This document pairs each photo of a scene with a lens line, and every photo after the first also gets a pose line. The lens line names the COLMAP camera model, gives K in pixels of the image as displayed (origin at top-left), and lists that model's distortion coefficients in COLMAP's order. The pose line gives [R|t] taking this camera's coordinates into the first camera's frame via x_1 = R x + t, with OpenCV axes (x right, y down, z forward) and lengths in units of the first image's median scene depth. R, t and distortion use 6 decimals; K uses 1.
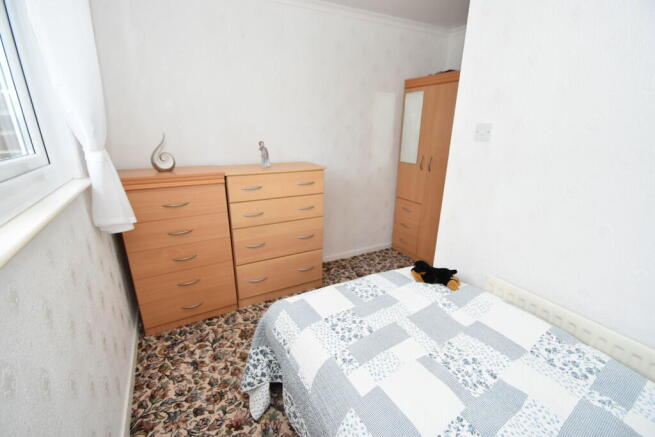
lens RADIAL K [[283.8, 0, 328.1], [0, 283.8, 218.3], [0, 0, 1]] dist [-0.022598, -0.003943]
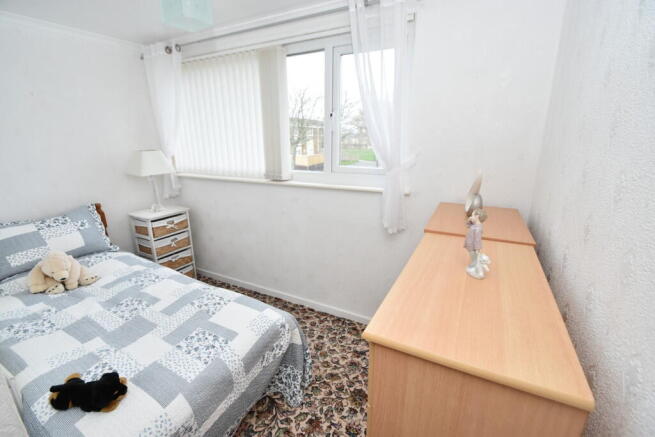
lens RADIAL K [[283.8, 0, 328.2], [0, 283.8, 220.4], [0, 0, 1]] dist [-0.022598, -0.003943]
pose [[-0.830623, 0.142095, -0.538400, 0.223879], [-0.180973, 0.845515, 0.502347, -0.590912], [0.526607, 0.514697, -0.676589, 1.639542]]
